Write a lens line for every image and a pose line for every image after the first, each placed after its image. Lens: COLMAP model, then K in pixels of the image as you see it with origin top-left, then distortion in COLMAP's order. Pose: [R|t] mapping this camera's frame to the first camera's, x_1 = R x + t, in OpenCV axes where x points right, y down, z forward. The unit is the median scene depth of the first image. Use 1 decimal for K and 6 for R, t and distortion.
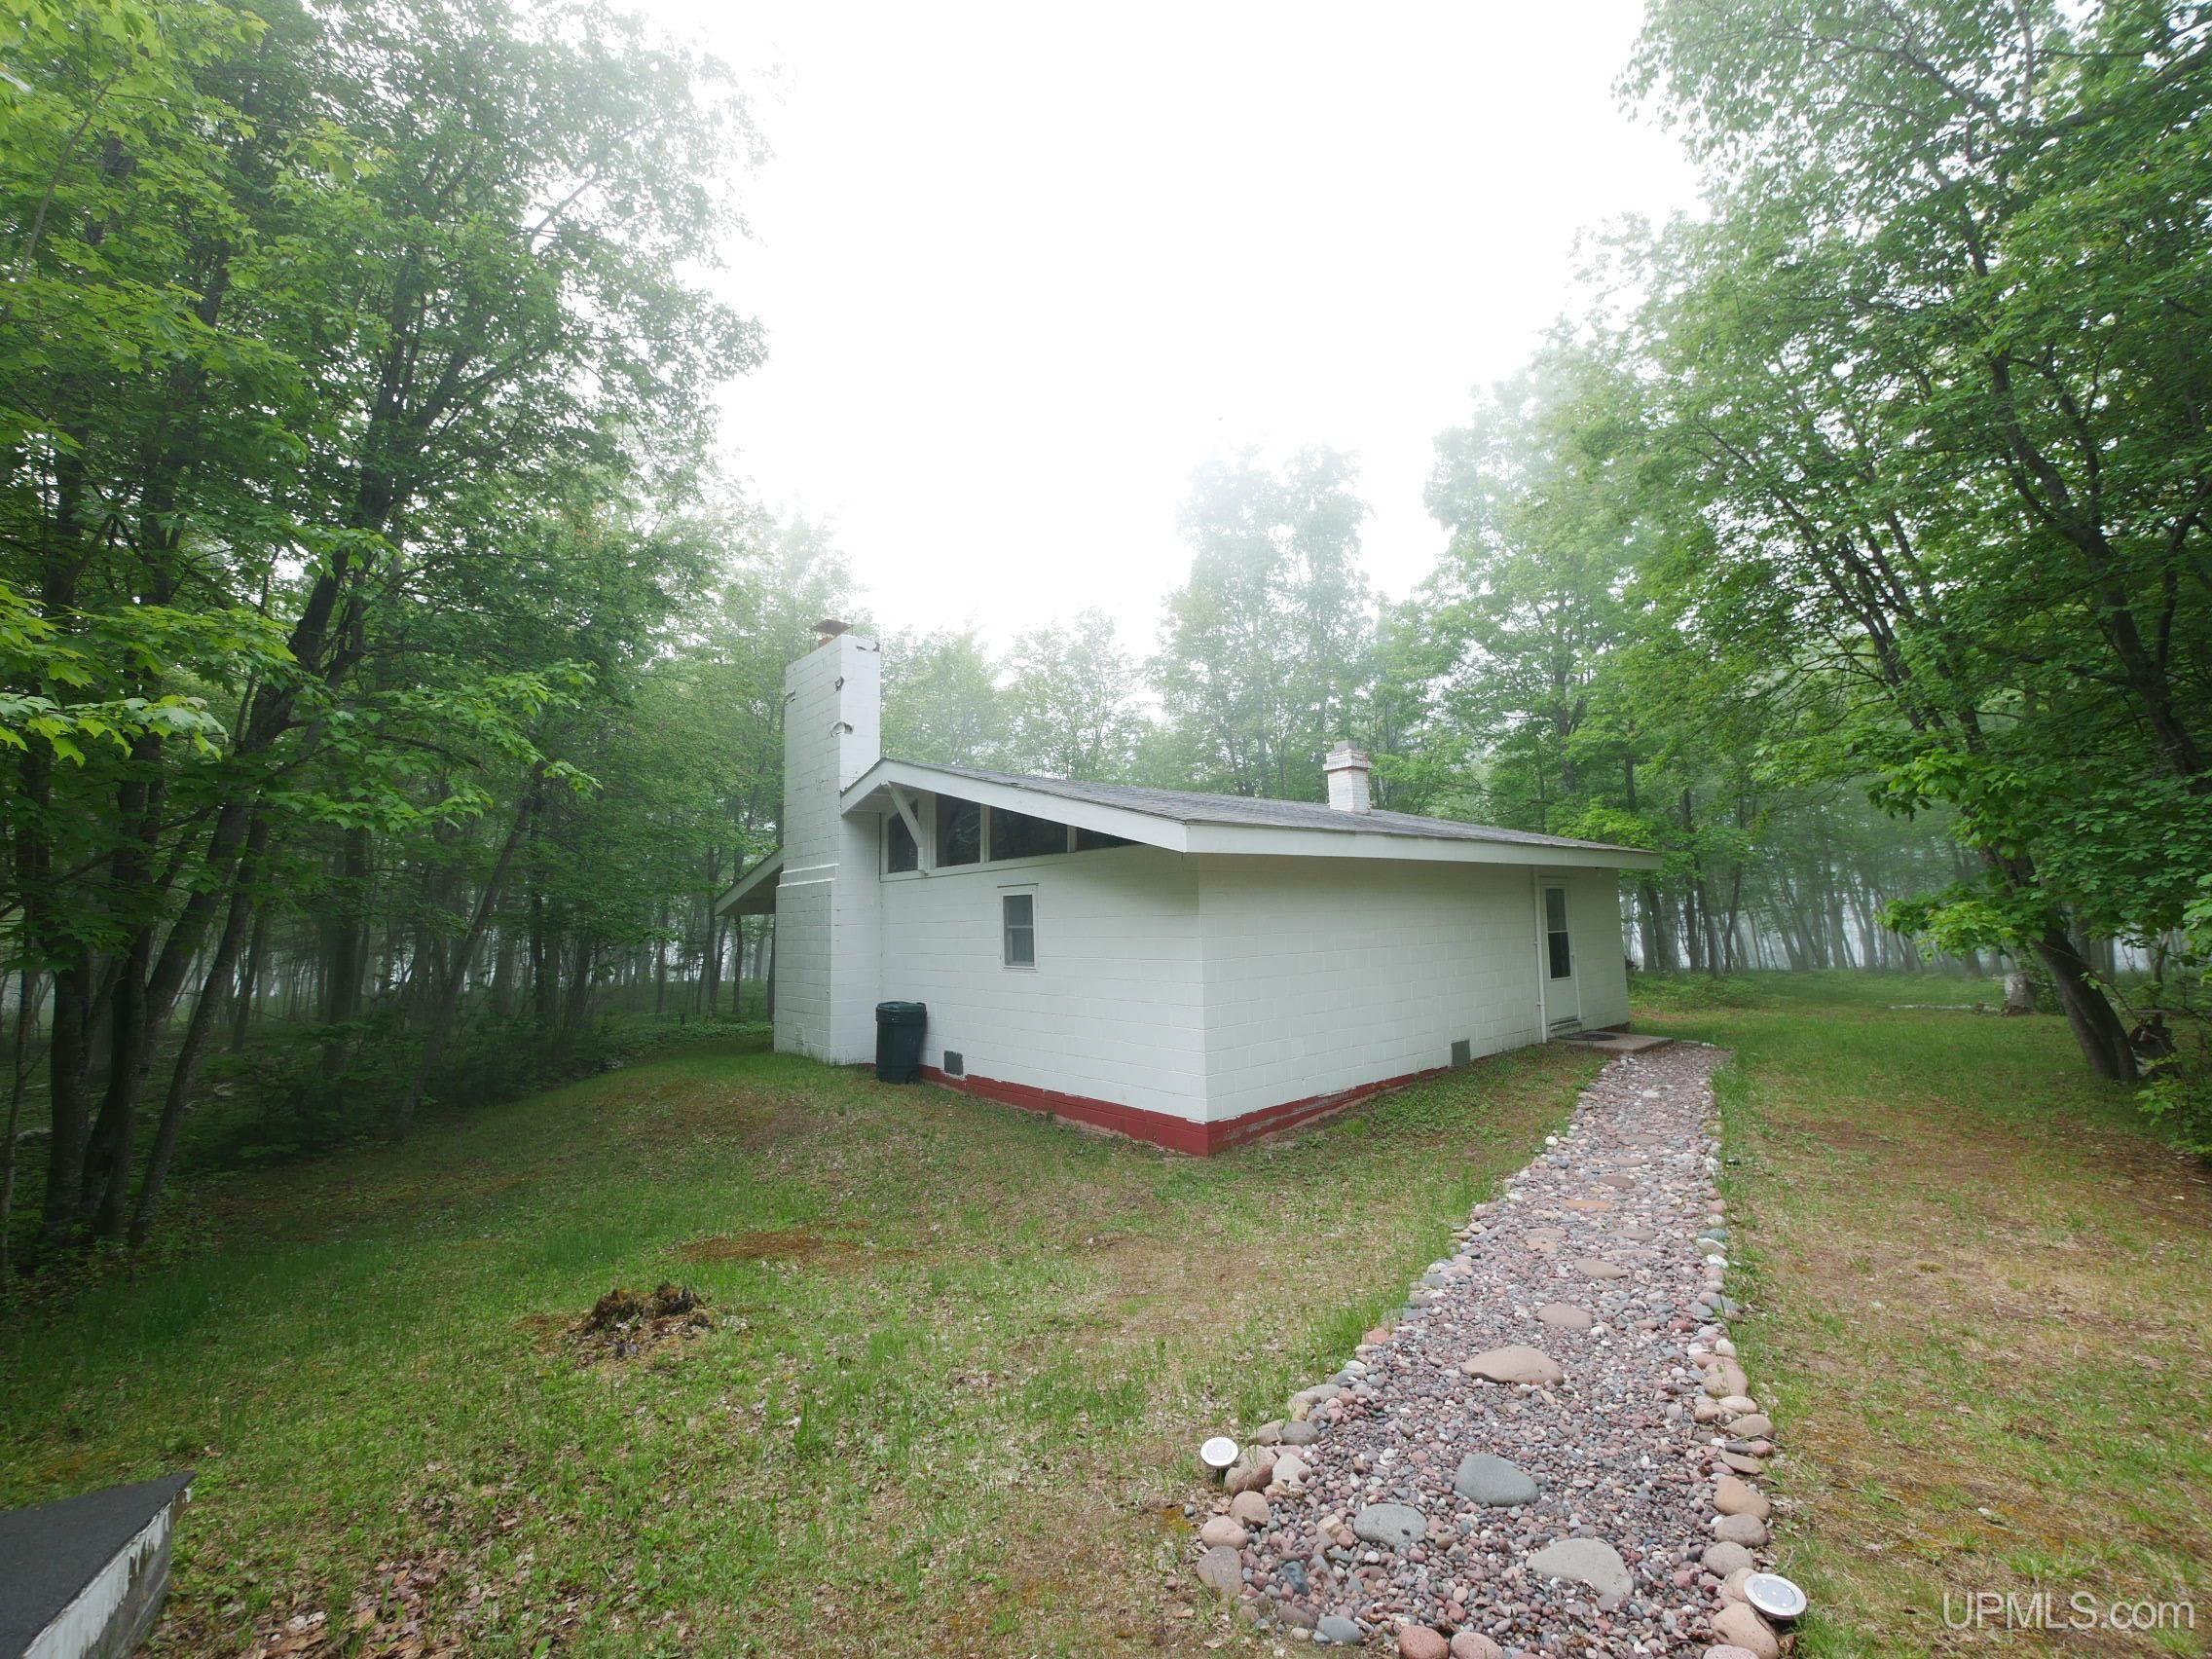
lens RADIAL K [[919.8, 0, 1106.2], [0, 919.8, 828.3], [0, 0, 1]] dist [-0.007103, 0.000813]
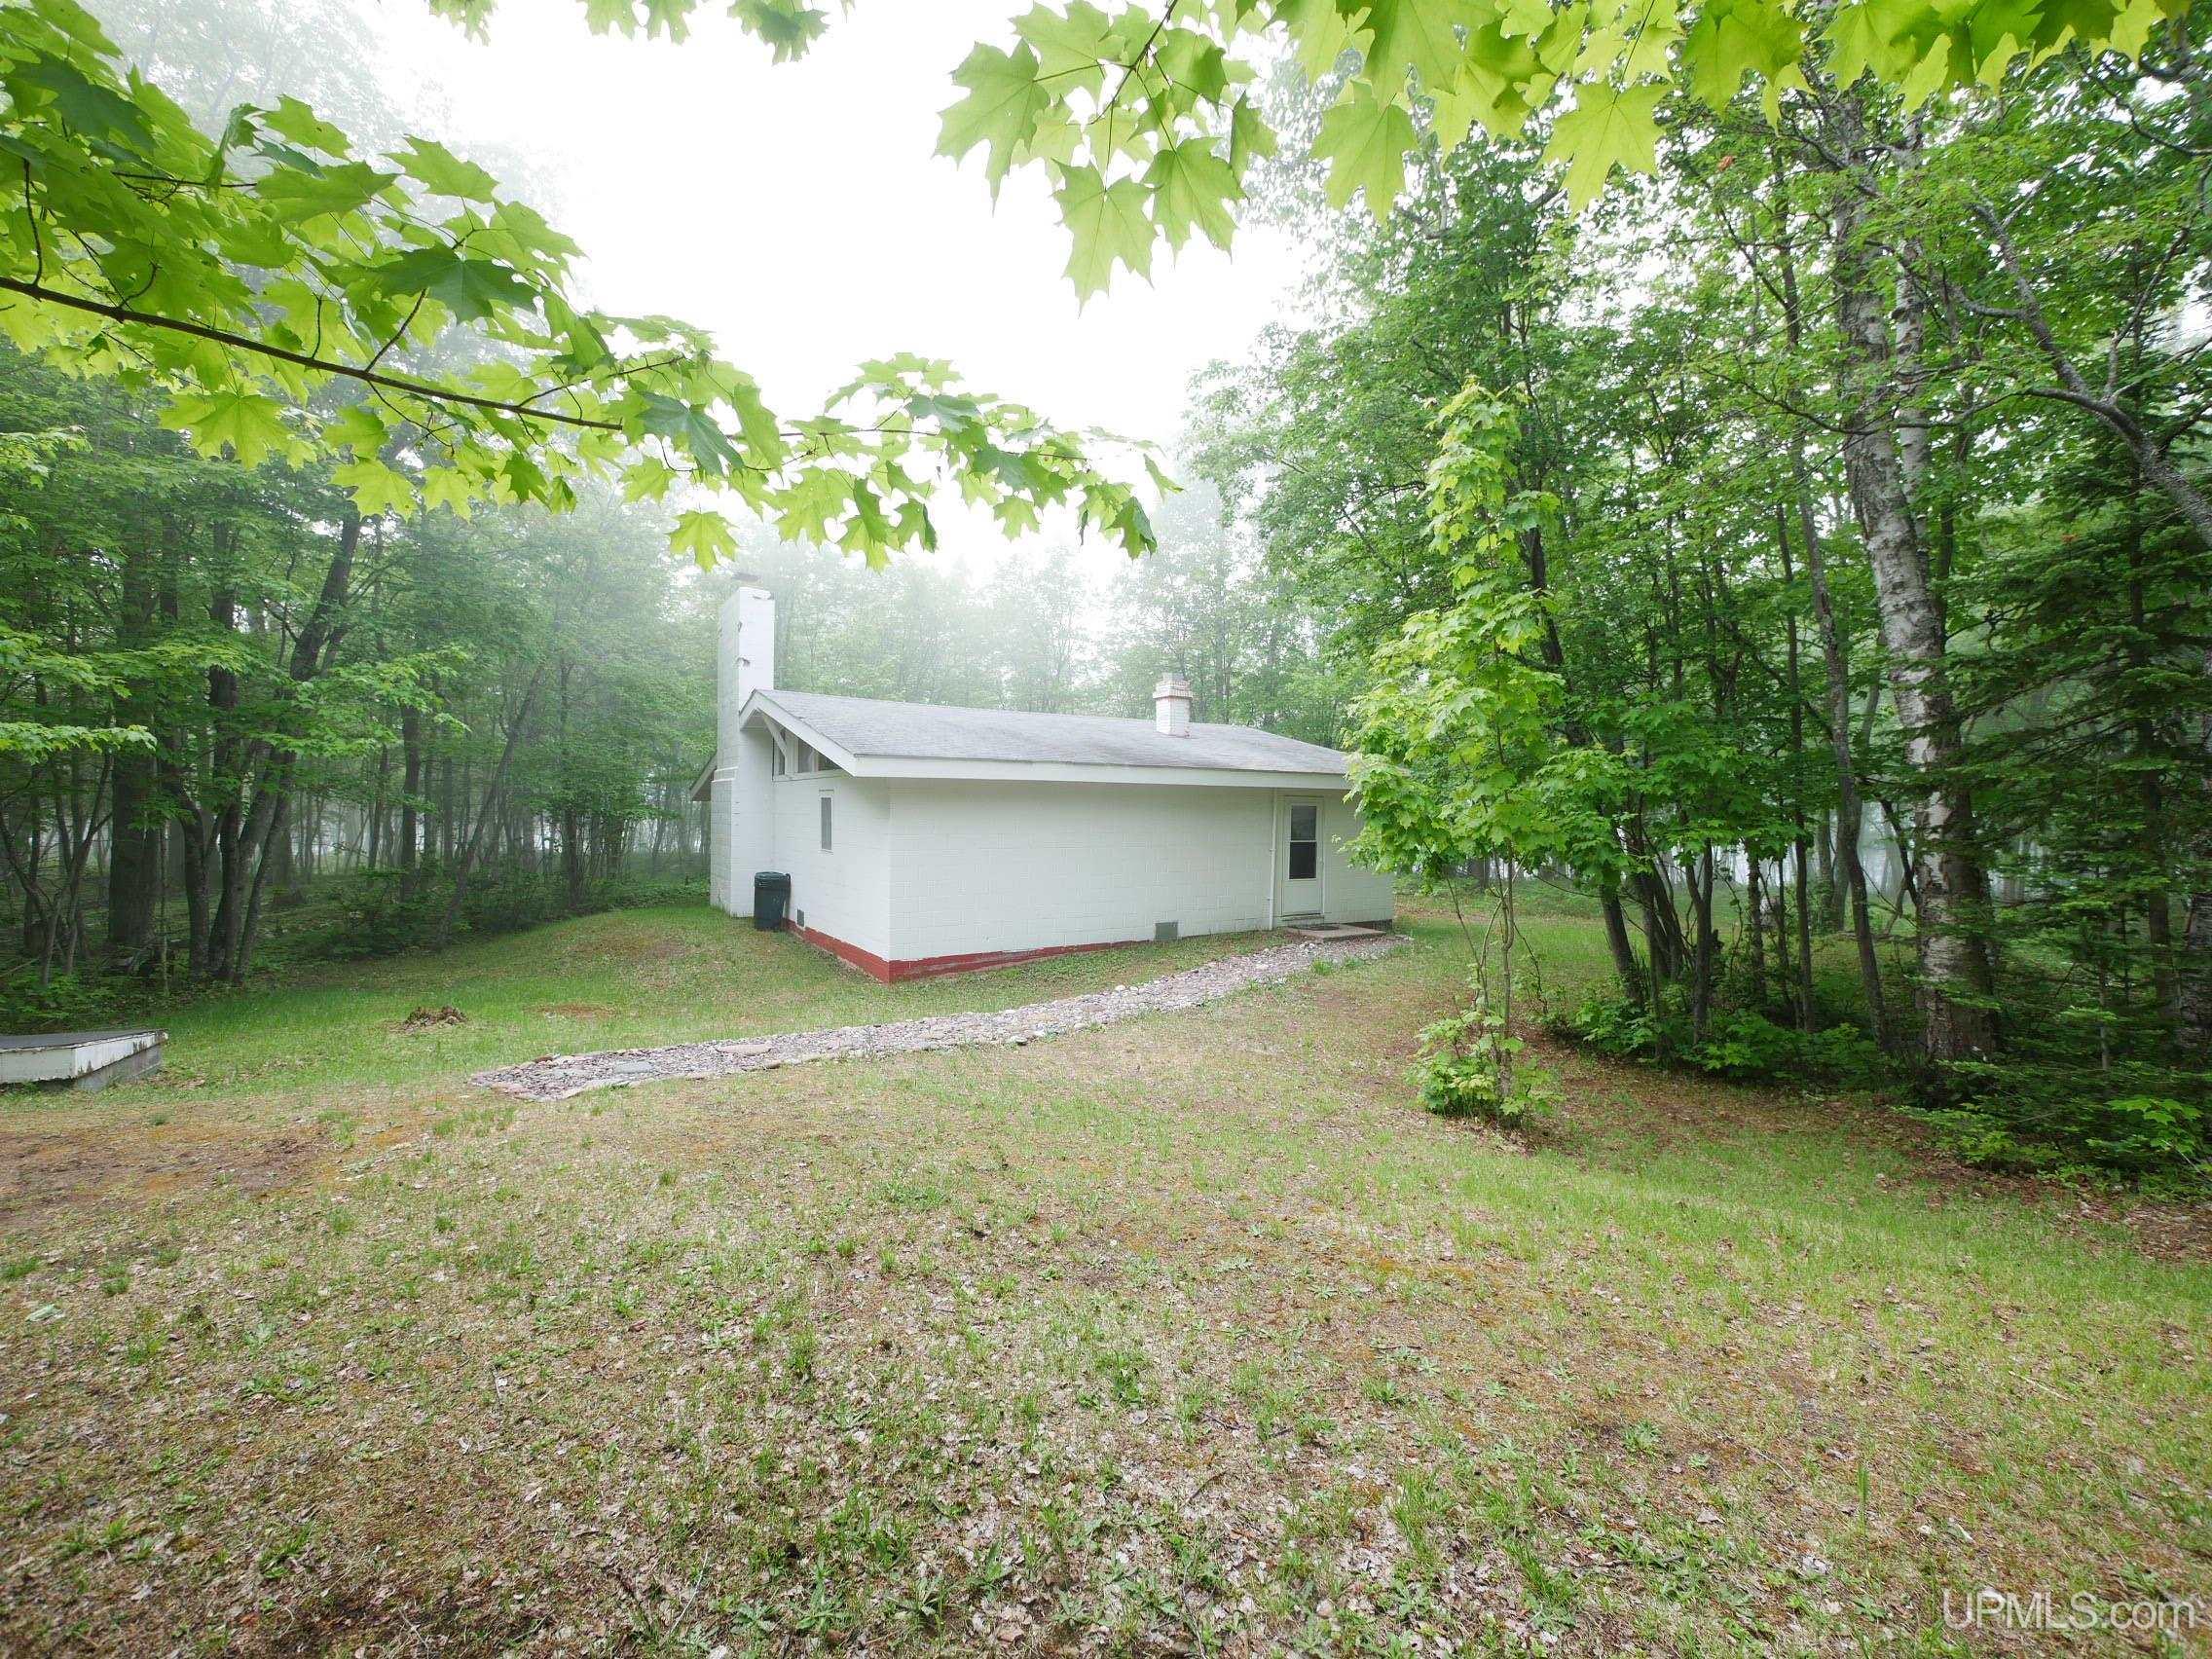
lens RADIAL K [[919.8, 0, 1106.8], [0, 919.8, 823.0], [0, 0, 1]] dist [-0.007103, 0.000813]
pose [[0.990831, 0.038836, -0.129403, 0.464609], [-0.023448, 0.992691, 0.118385, -0.057035], [0.133055, -0.114265, 0.984500, -0.268092]]
